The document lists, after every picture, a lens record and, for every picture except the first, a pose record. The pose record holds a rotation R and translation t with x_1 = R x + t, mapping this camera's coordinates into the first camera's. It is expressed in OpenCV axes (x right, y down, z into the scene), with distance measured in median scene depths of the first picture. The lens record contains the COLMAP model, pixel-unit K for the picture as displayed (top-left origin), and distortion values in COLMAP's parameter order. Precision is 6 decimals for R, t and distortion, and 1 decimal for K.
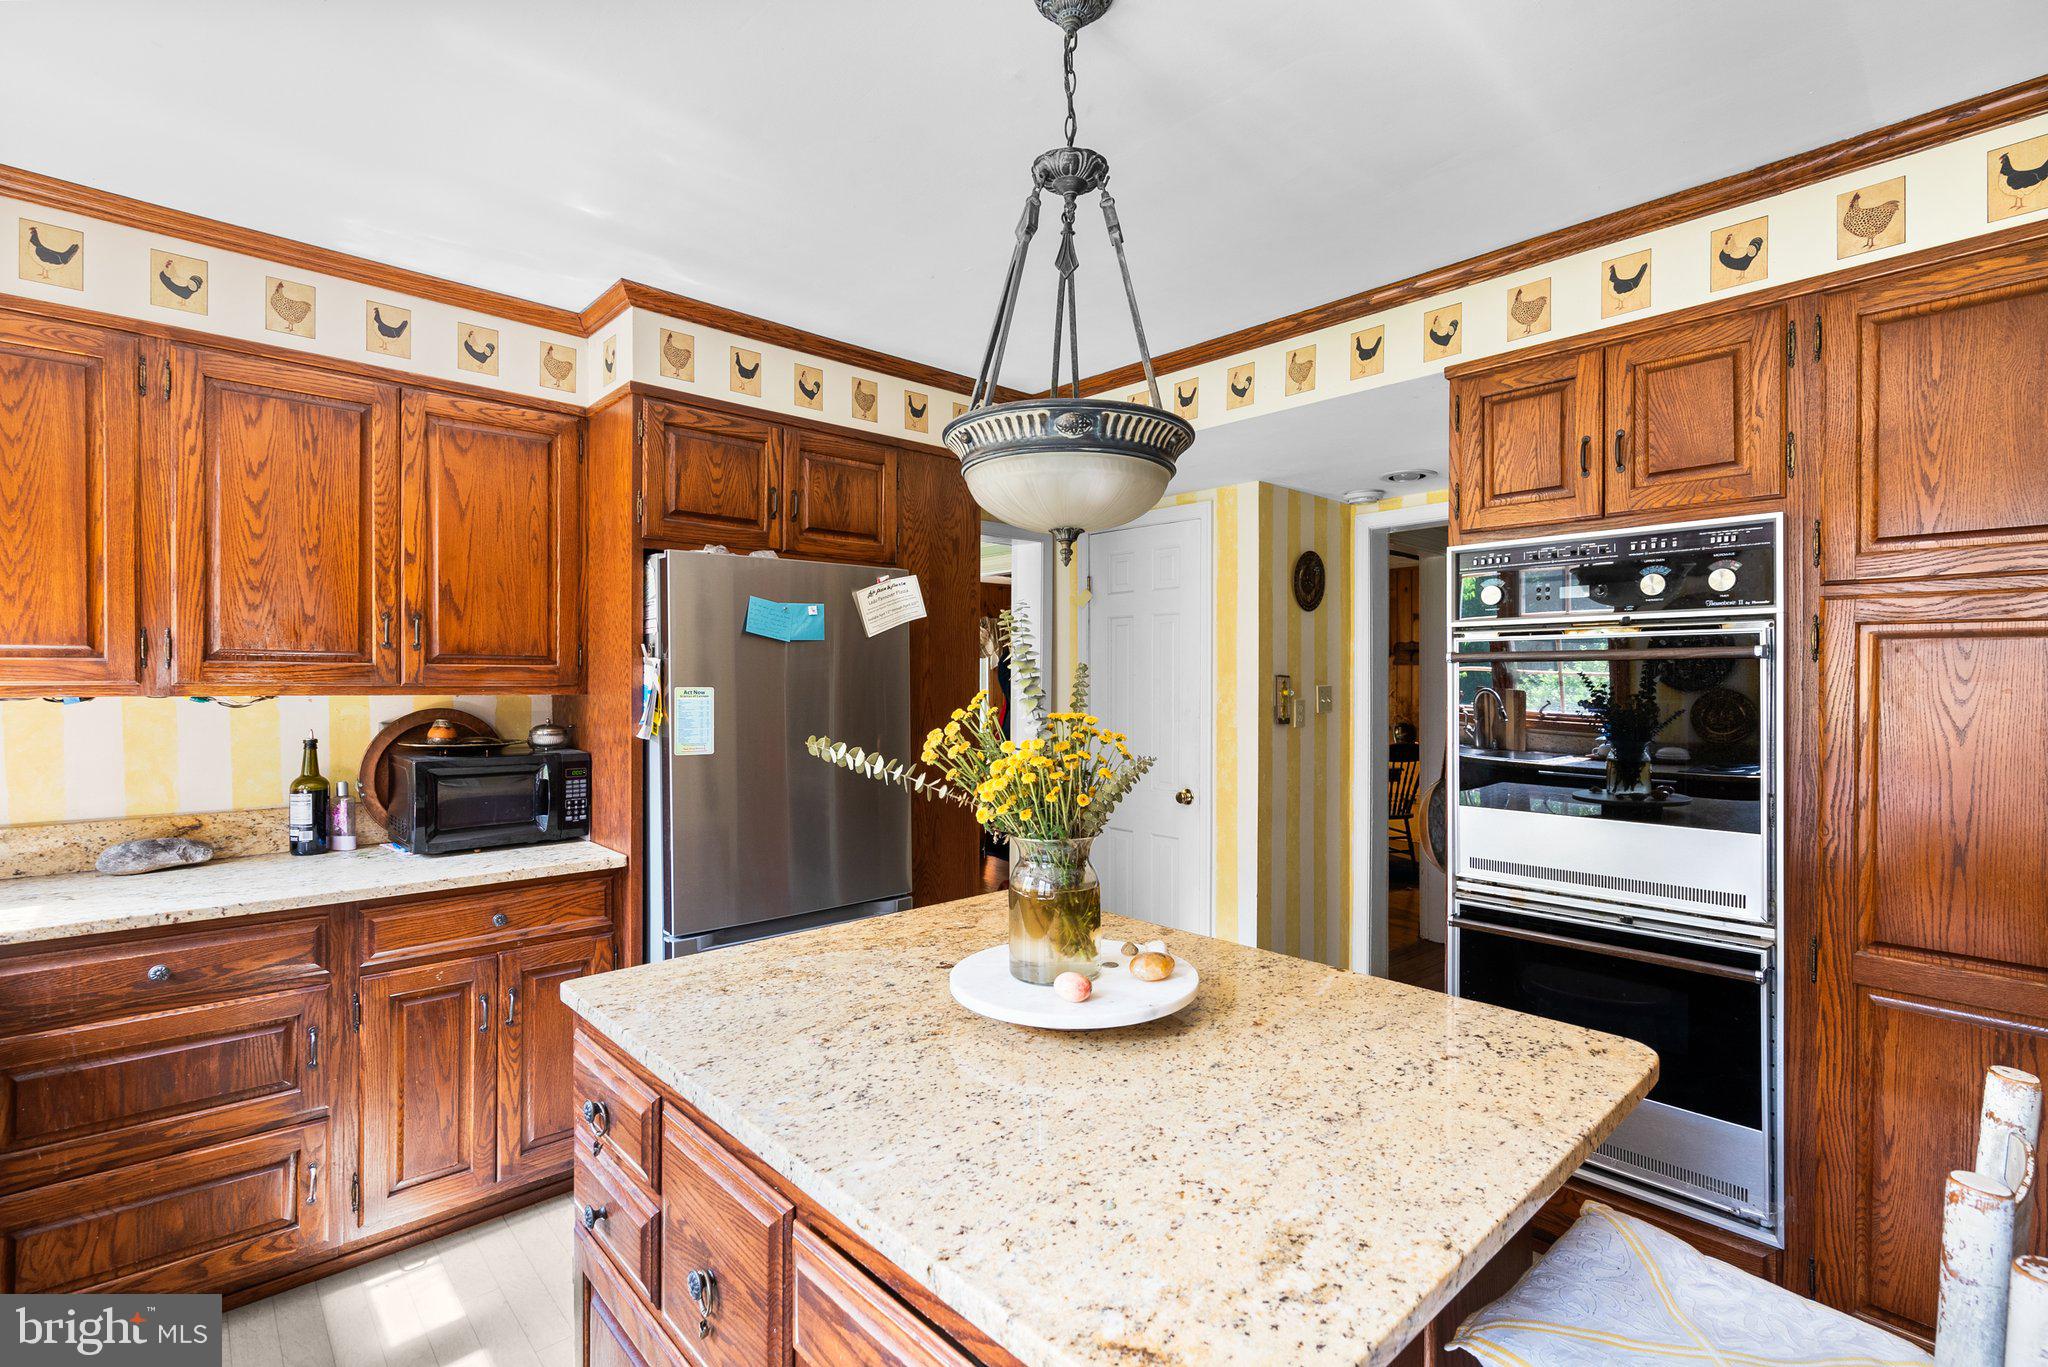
lens RADIAL K [[946.1, 0, 1024.0], [0, 946.1, 683.5], [0, 0, 1]] dist [-0.001412, -0.000190]
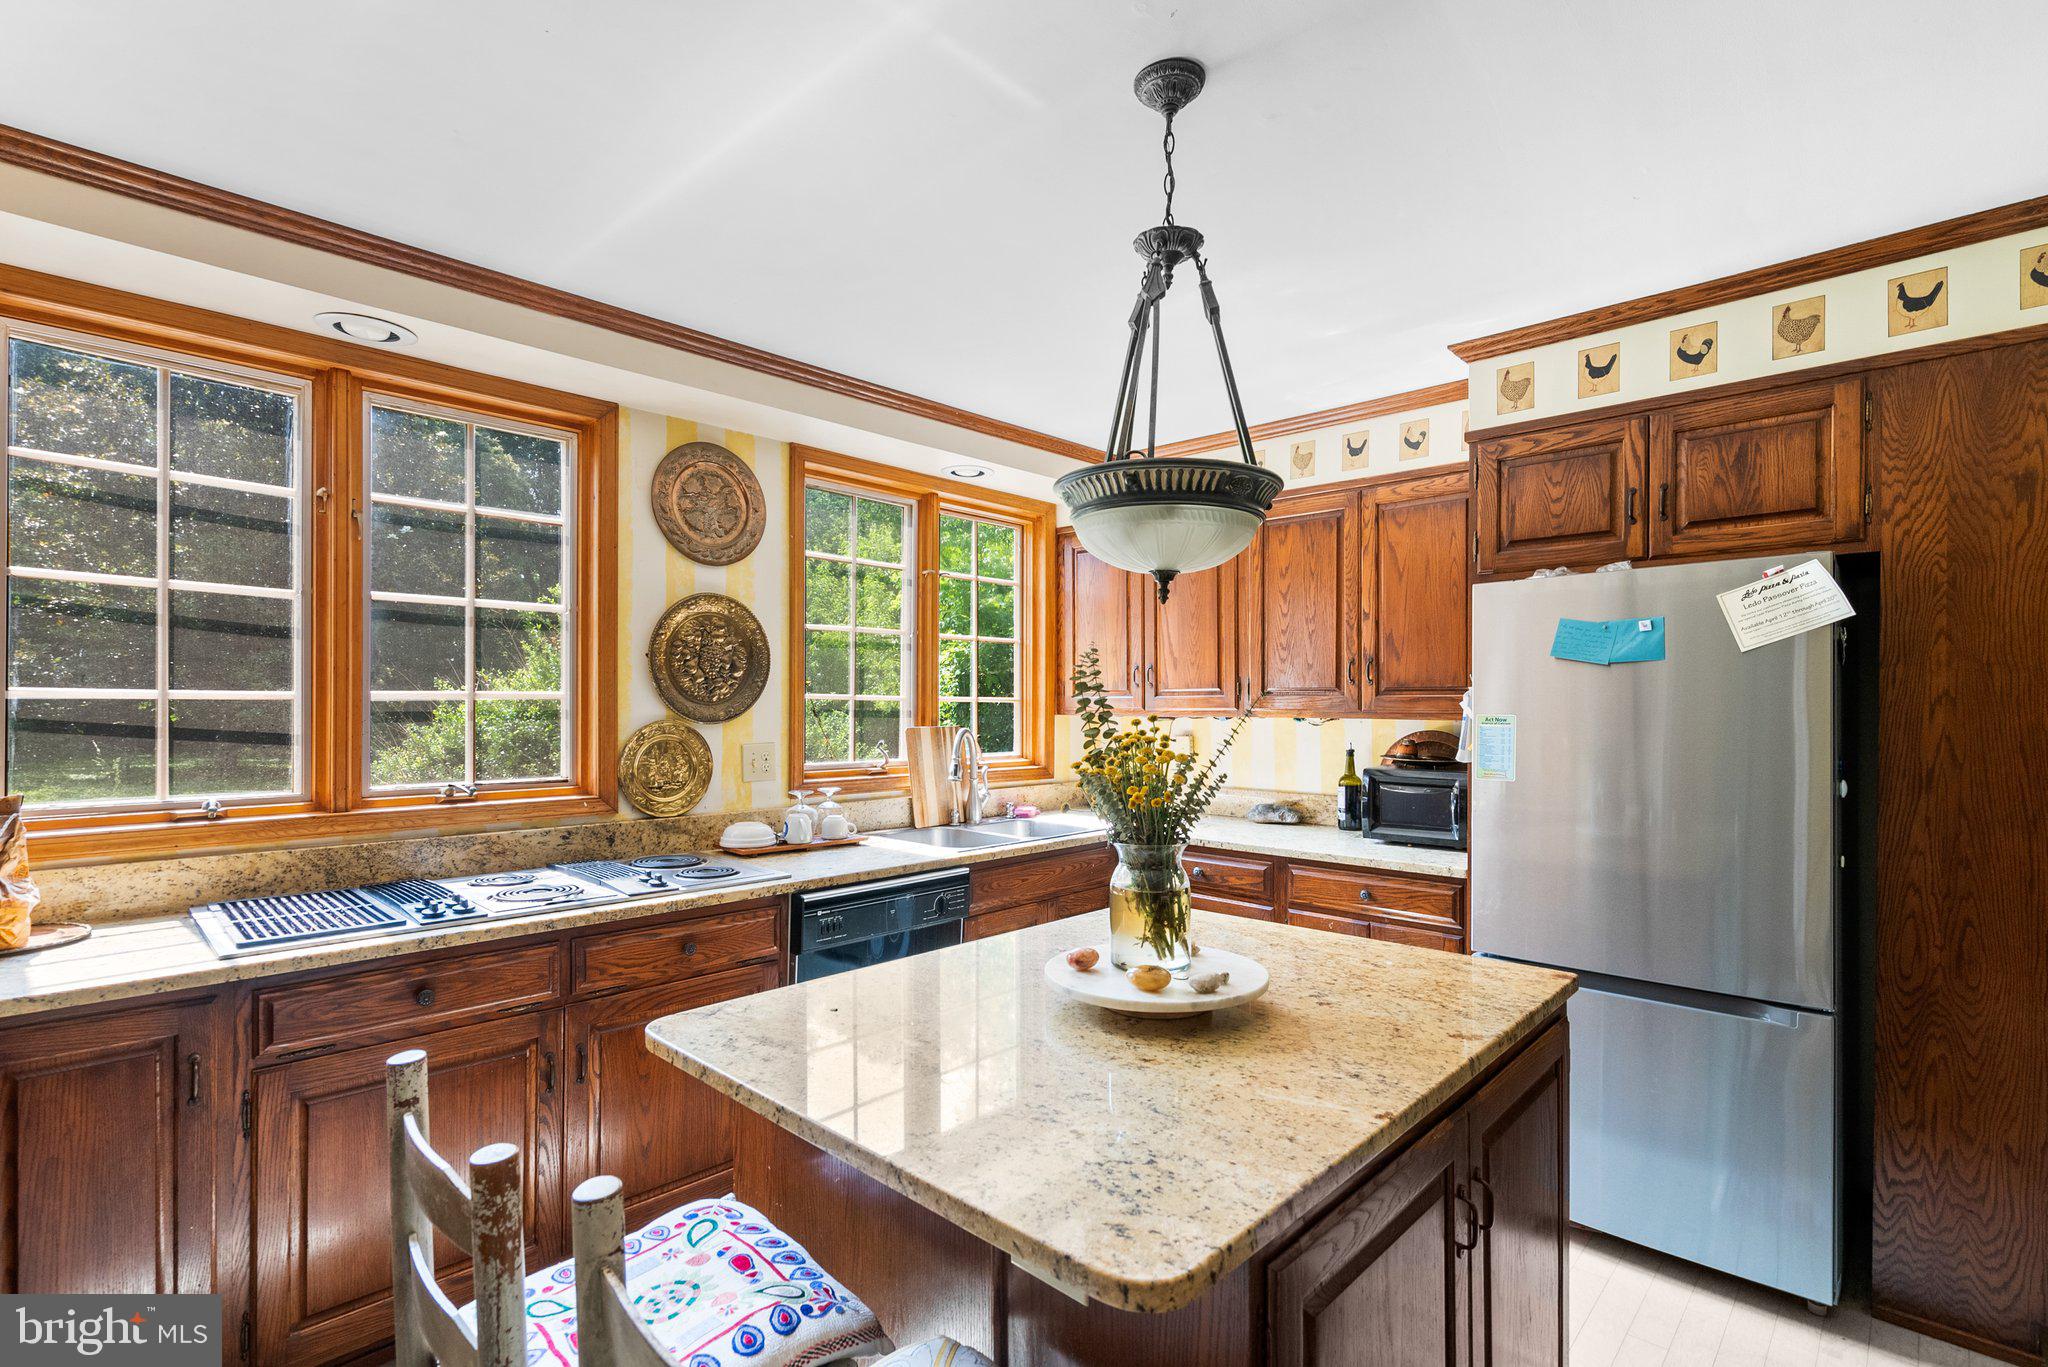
lens RADIAL K [[943.6, 0, 1025.7], [0, 943.6, 699.9], [0, 0, 1]] dist [-0.000660, -0.000173]
pose [[0.063891, -0.008343, -0.997922, 0.706980], [-0.005630, 0.999946, -0.008720, -0.000167], [0.997941, 0.006176, 0.063841, 0.476065]]
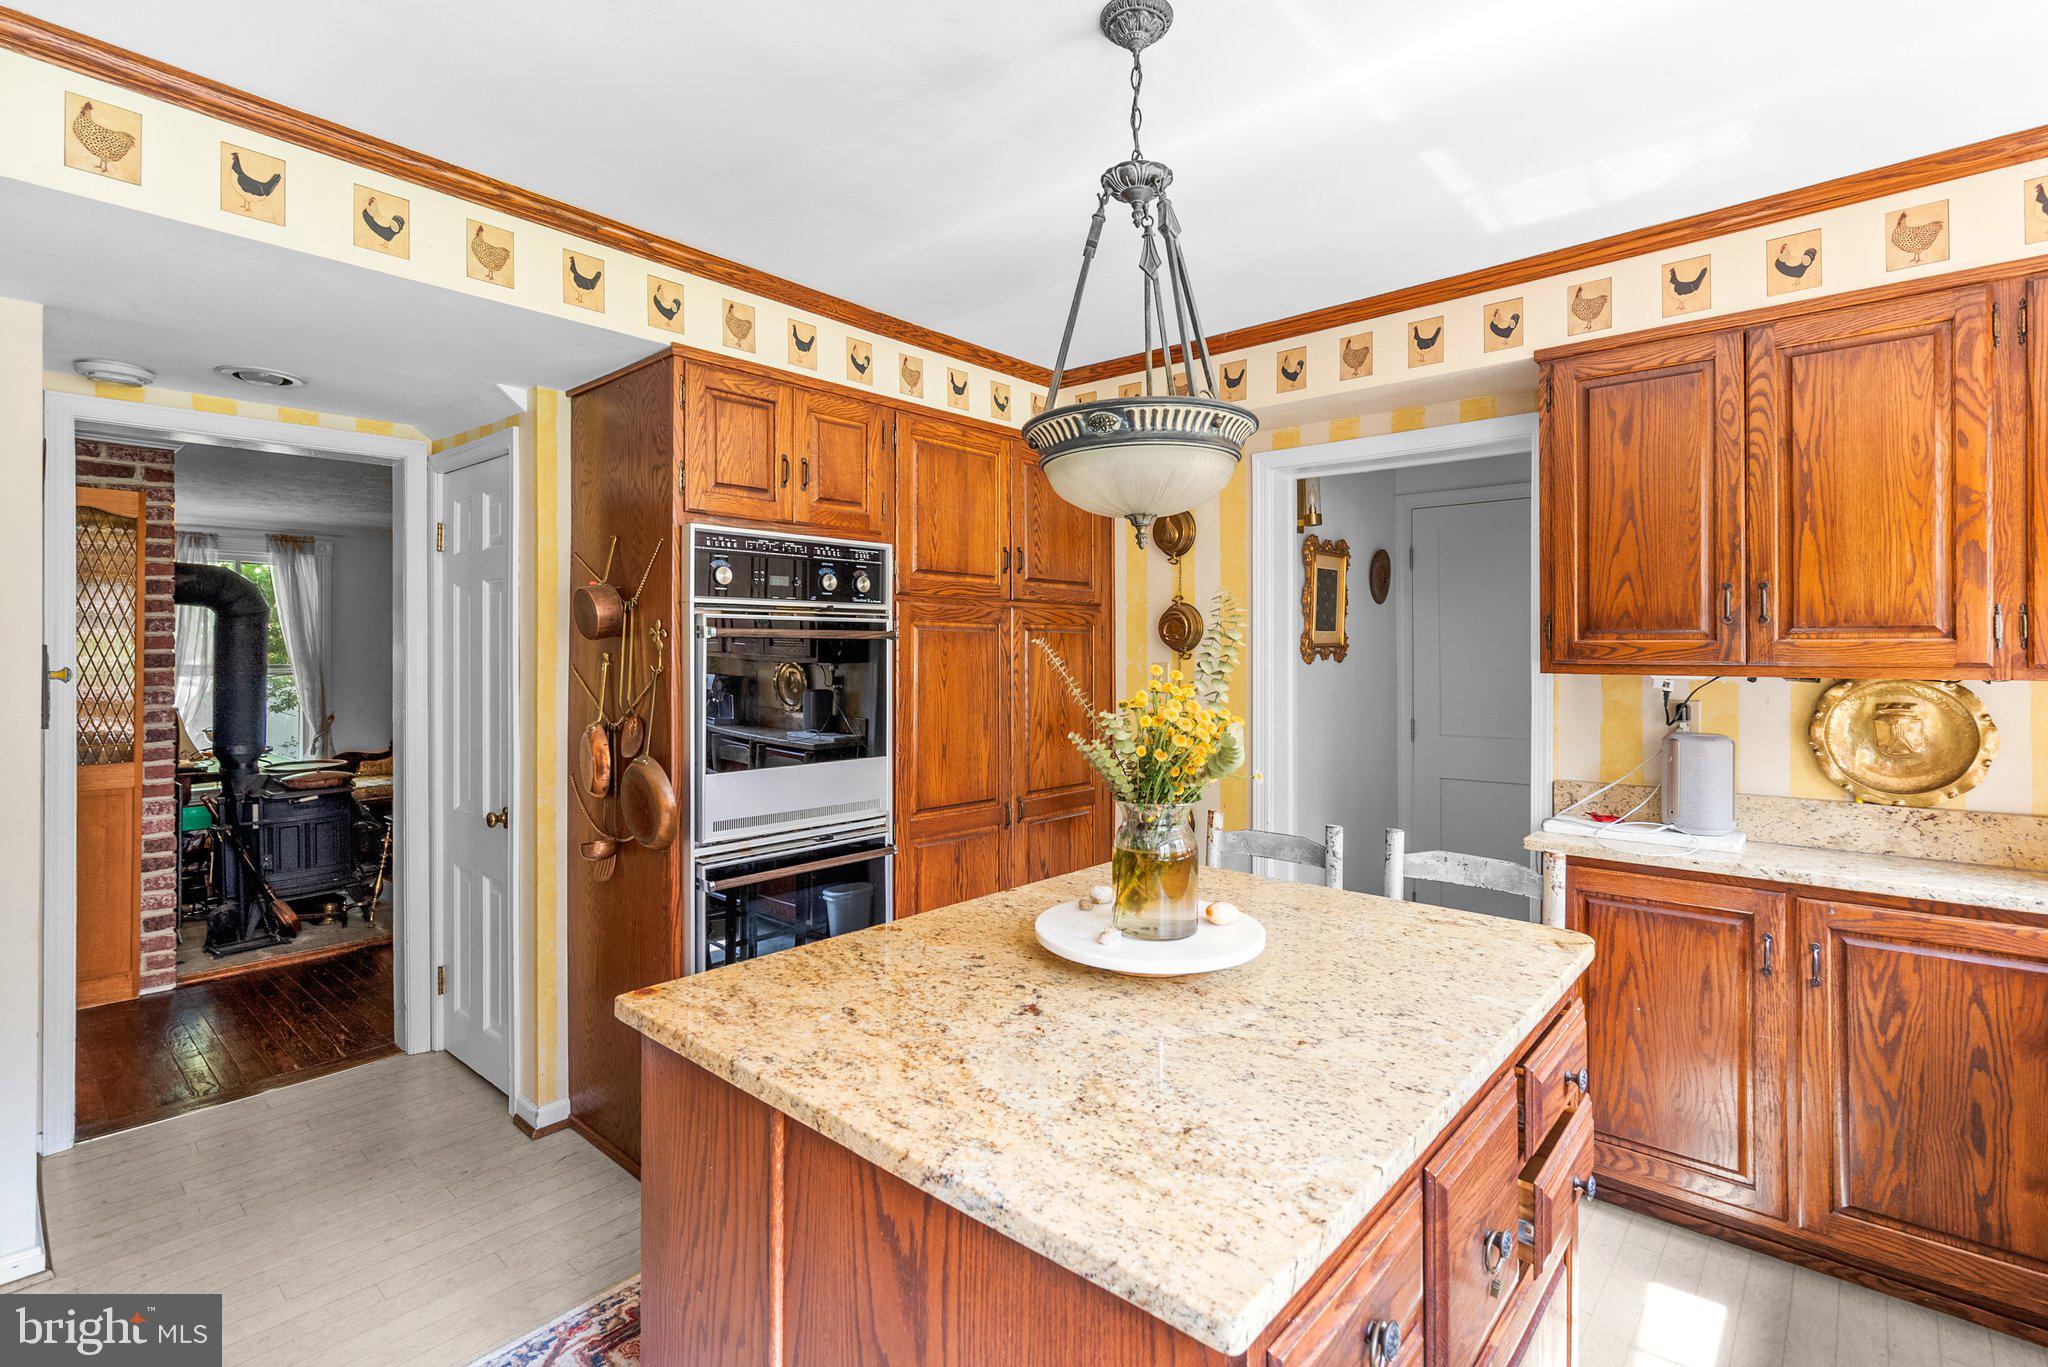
lens RADIAL K [[958.2, 0, 1022.4], [0, 958.2, 653.8], [0, 0, 1]] dist [-0.002668, -0.000202]
pose [[-0.100286, -0.001601, 0.994957, -0.628610], [0.005343, 0.999983, 0.002148, -0.004542], [-0.994944, 0.005531, -0.100276, 0.768815]]
